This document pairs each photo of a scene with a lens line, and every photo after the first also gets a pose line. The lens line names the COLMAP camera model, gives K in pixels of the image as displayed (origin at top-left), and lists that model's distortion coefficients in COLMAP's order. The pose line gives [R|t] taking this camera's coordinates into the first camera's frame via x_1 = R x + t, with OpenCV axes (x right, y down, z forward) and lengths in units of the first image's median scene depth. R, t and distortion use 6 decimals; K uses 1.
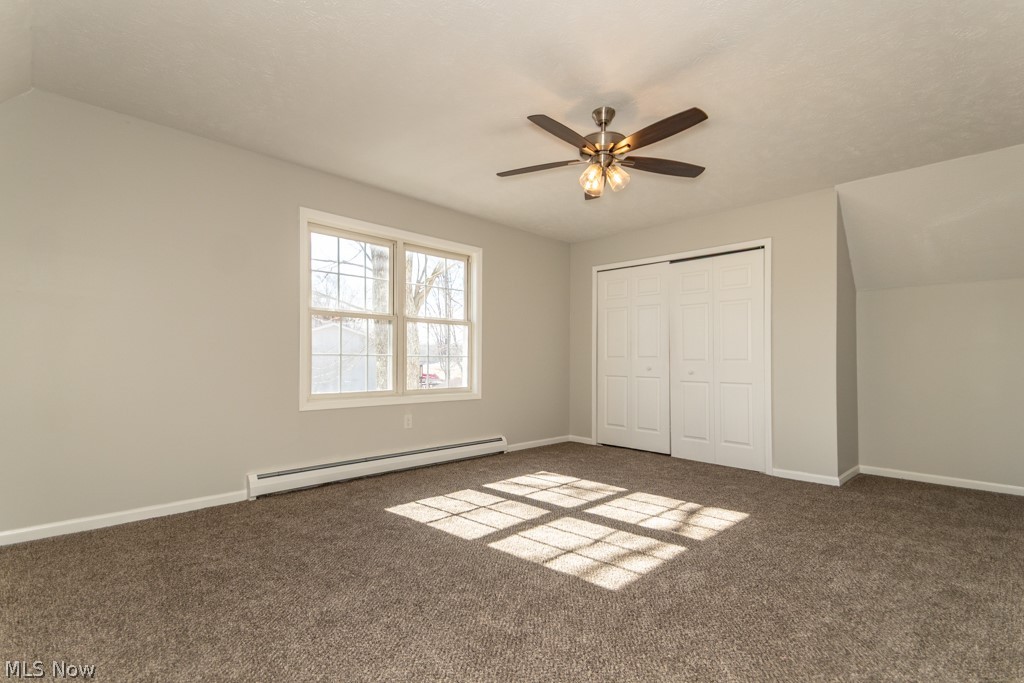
lens RADIAL K [[479.4, 0, 507.5], [0, 479.4, 350.2], [0, 0, 1]] dist [0.081348, -0.033911]
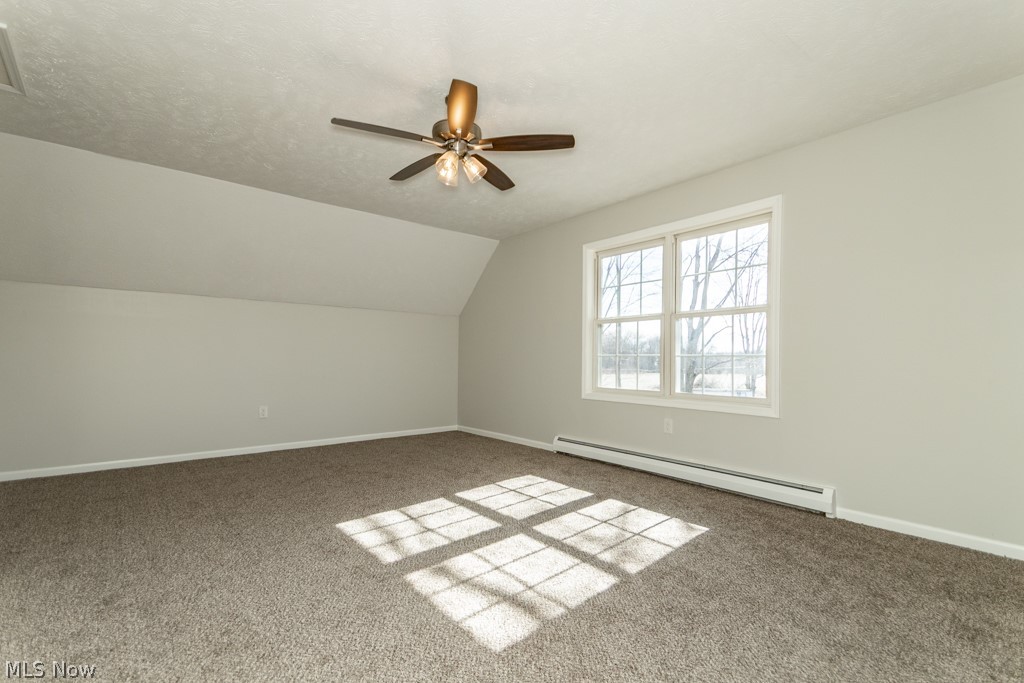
lens RADIAL K [[474.5, 0, 520.6], [0, 474.5, 341.6], [0, 0, 1]] dist [0.039016, -0.000048]
pose [[-0.082695, -0.050884, -0.995275, 0.995498], [0.005498, 0.998657, -0.051513, 0.042226], [0.996560, -0.009732, -0.082304, 1.068990]]
